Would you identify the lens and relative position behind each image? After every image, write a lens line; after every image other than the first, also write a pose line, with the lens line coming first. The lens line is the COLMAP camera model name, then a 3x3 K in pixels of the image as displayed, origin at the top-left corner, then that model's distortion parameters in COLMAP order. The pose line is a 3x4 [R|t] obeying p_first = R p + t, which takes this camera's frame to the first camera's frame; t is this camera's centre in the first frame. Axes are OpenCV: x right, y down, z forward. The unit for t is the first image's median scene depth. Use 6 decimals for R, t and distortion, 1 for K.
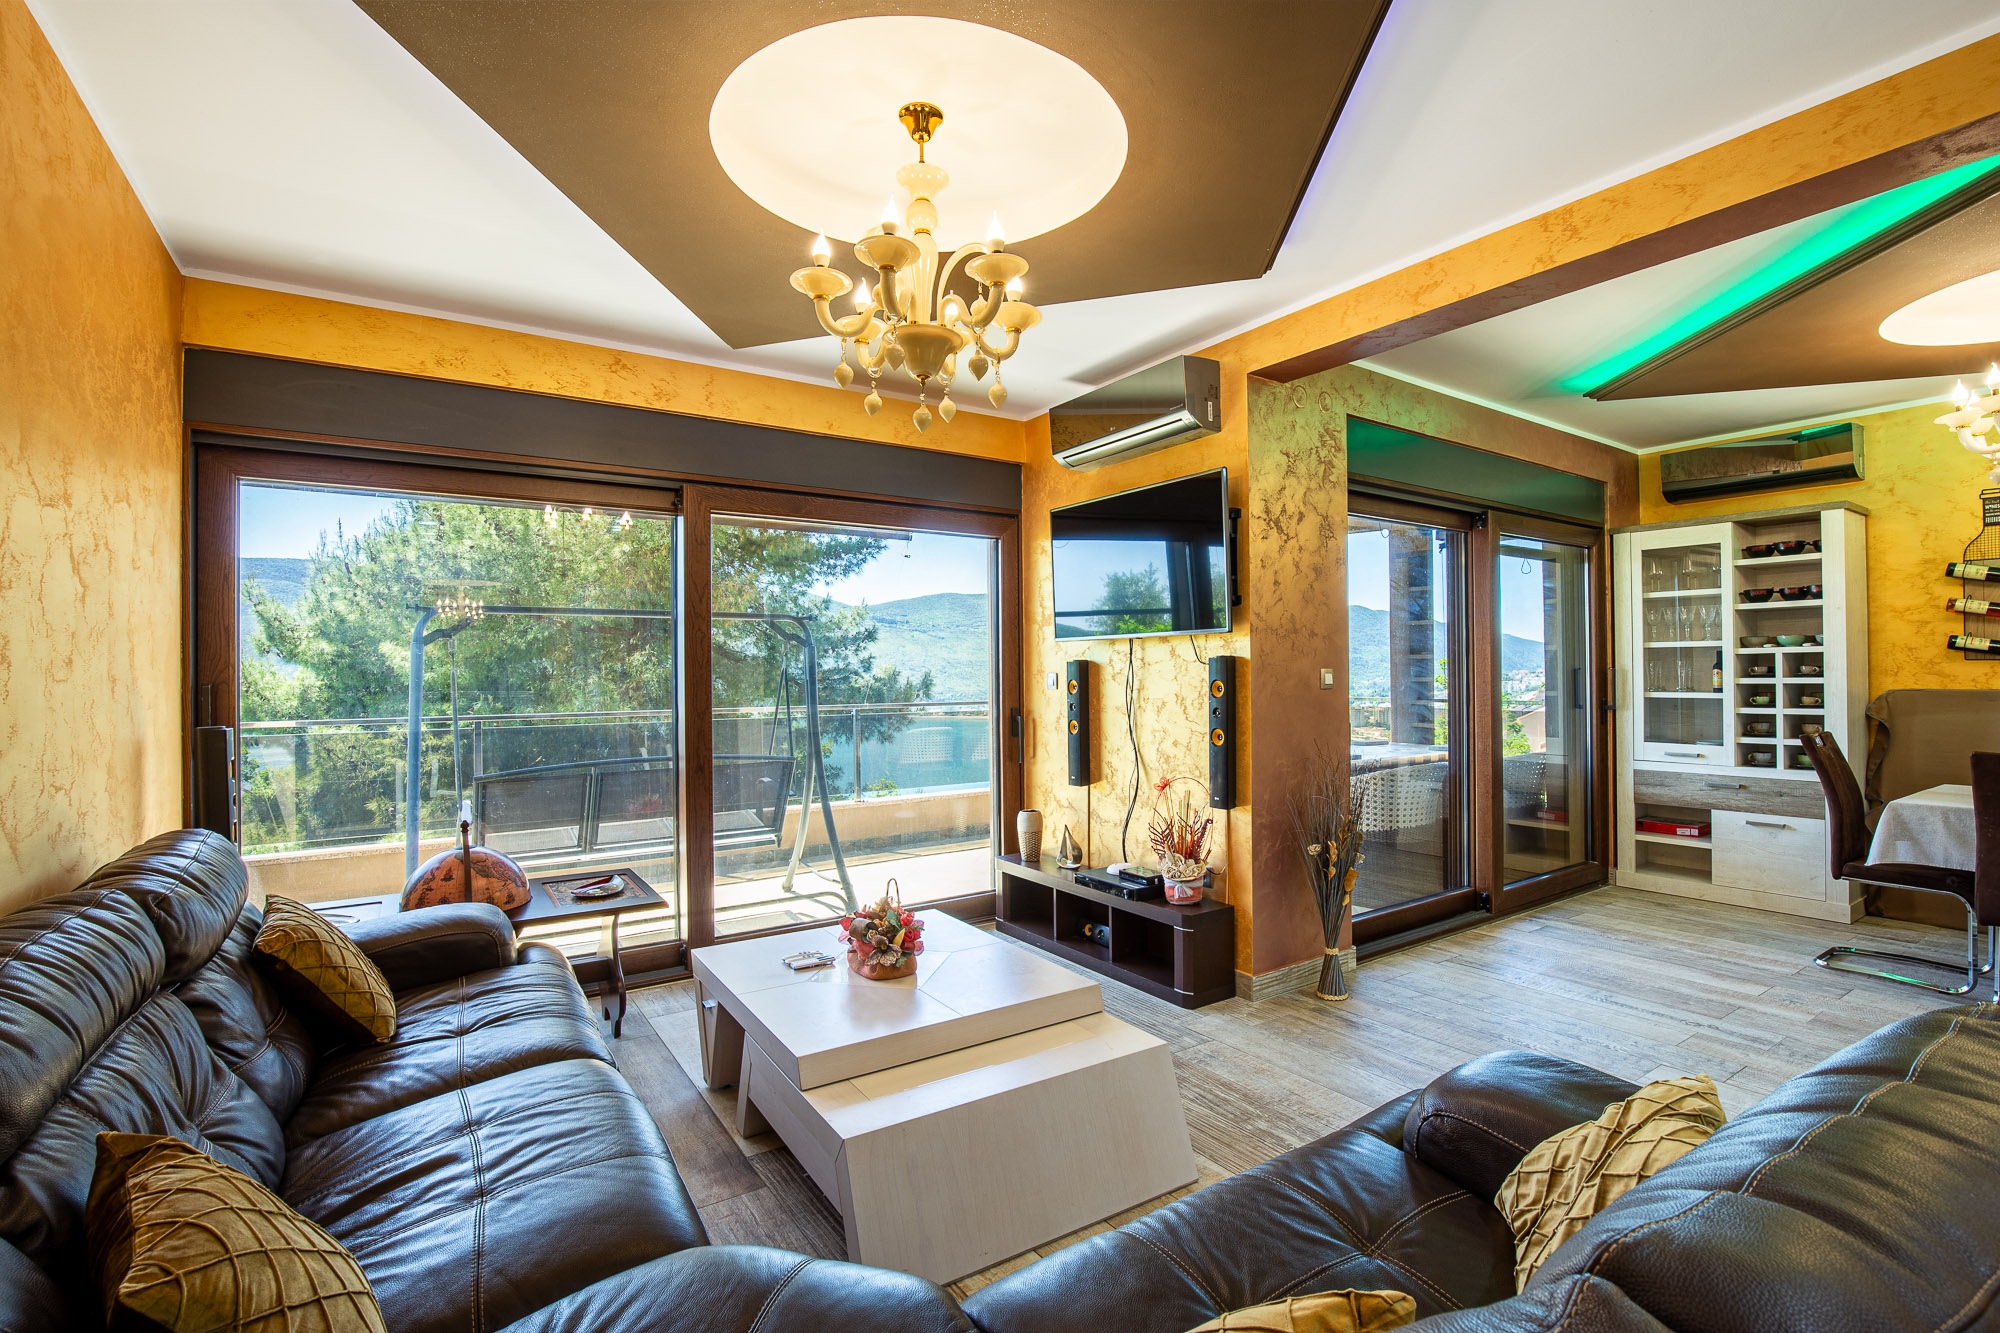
lens RADIAL K [[899.9, 0, 1018.7], [0, 899.9, 667.3], [0, 0, 1]] dist [0.008919, -0.001367]
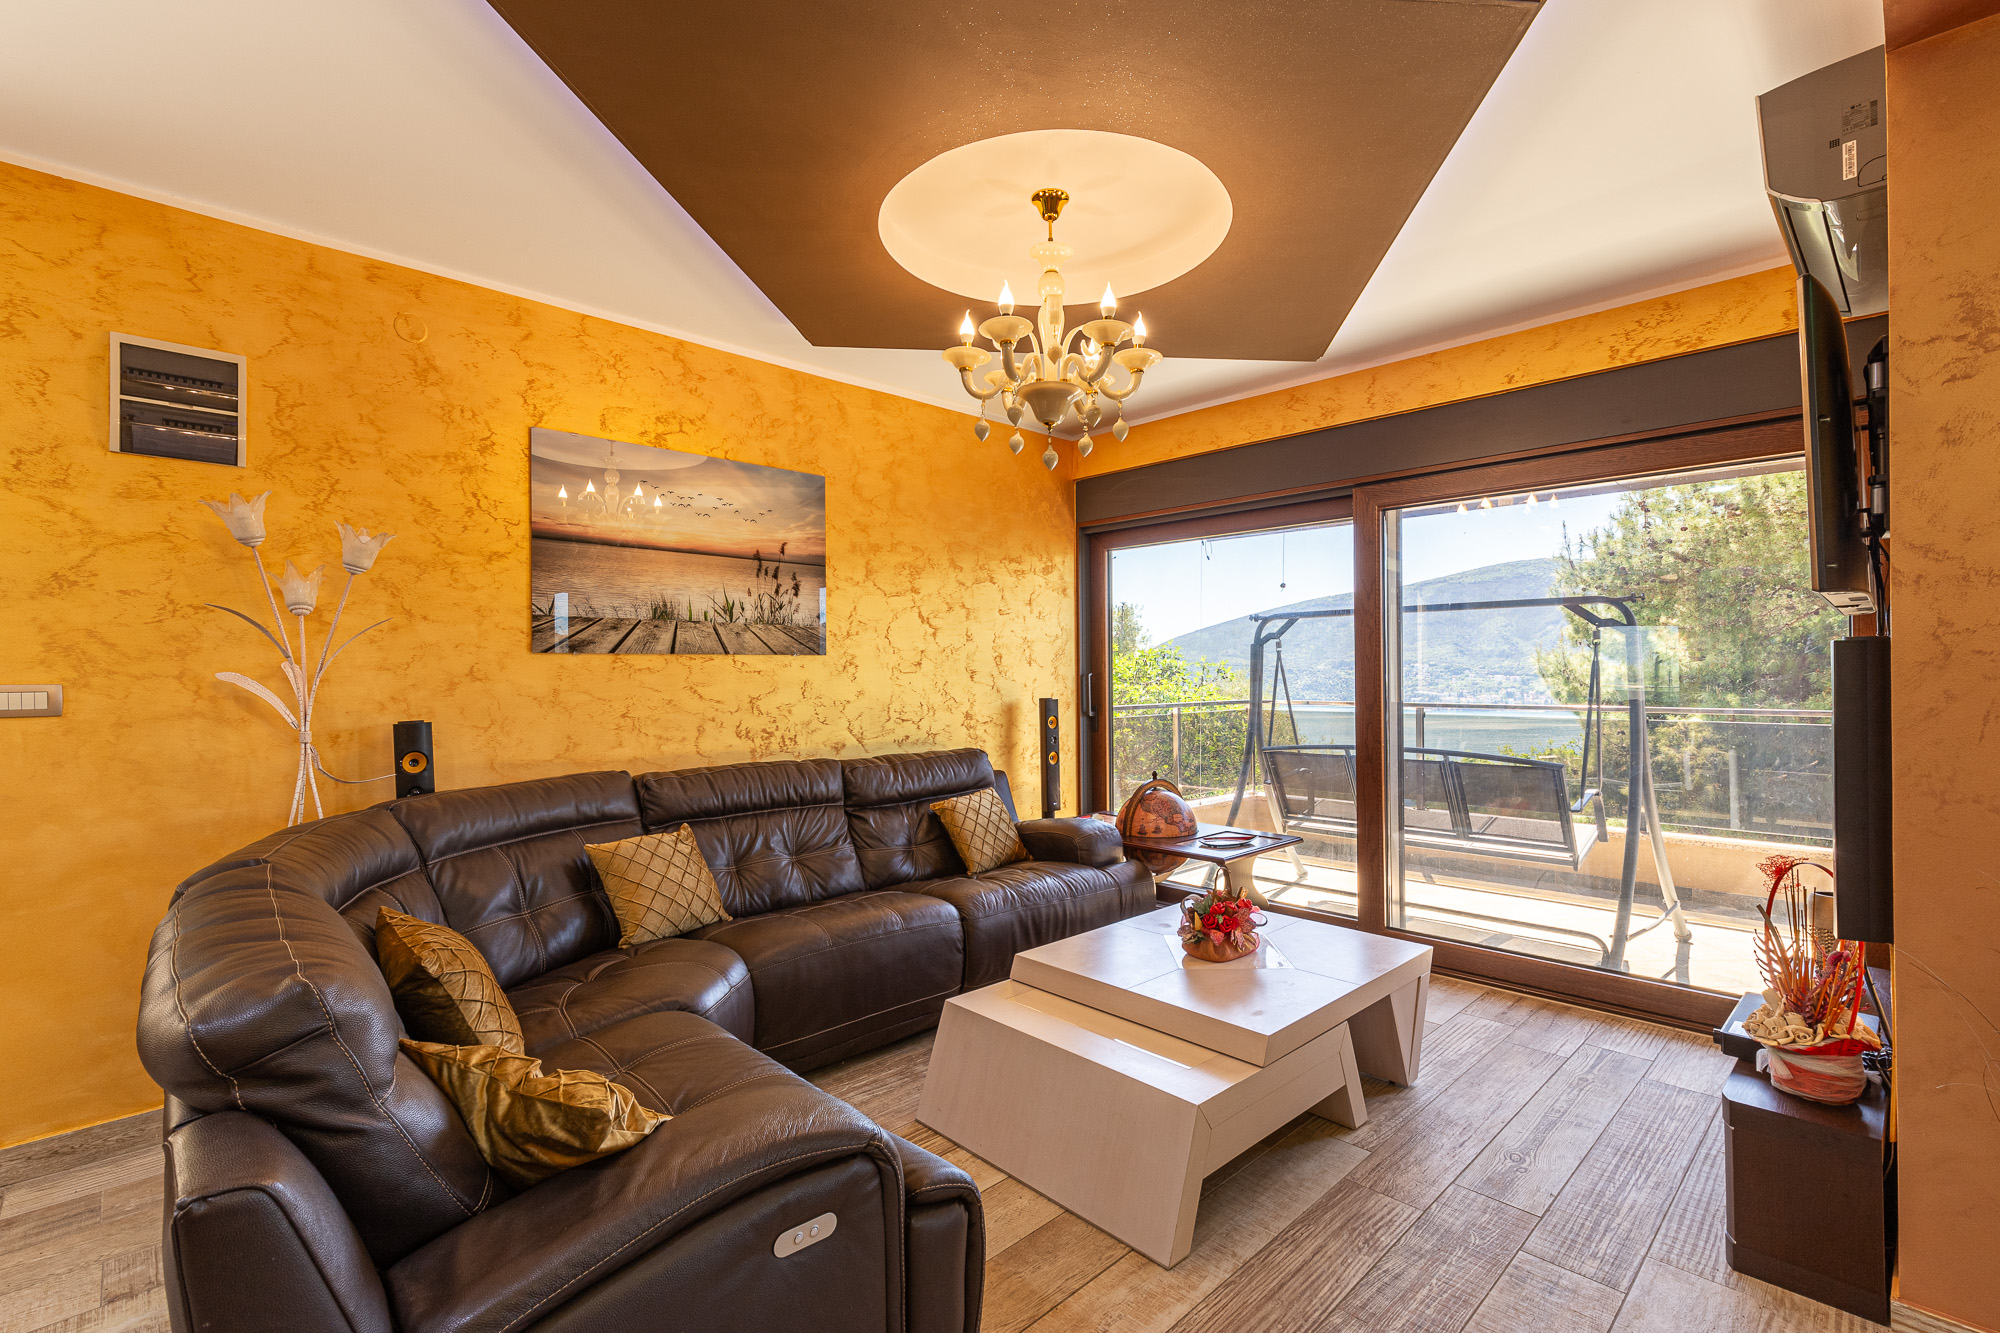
lens RADIAL K [[899.9, 0, 1013.9], [0, 899.9, 662.6], [0, 0, 1]] dist [0.008919, -0.001367]
pose [[0.189126, 0.004432, -0.981943, 0.611207], [0.008102, 0.999949, 0.006074, -0.008490], [0.981919, -0.009105, 0.189080, 0.416306]]
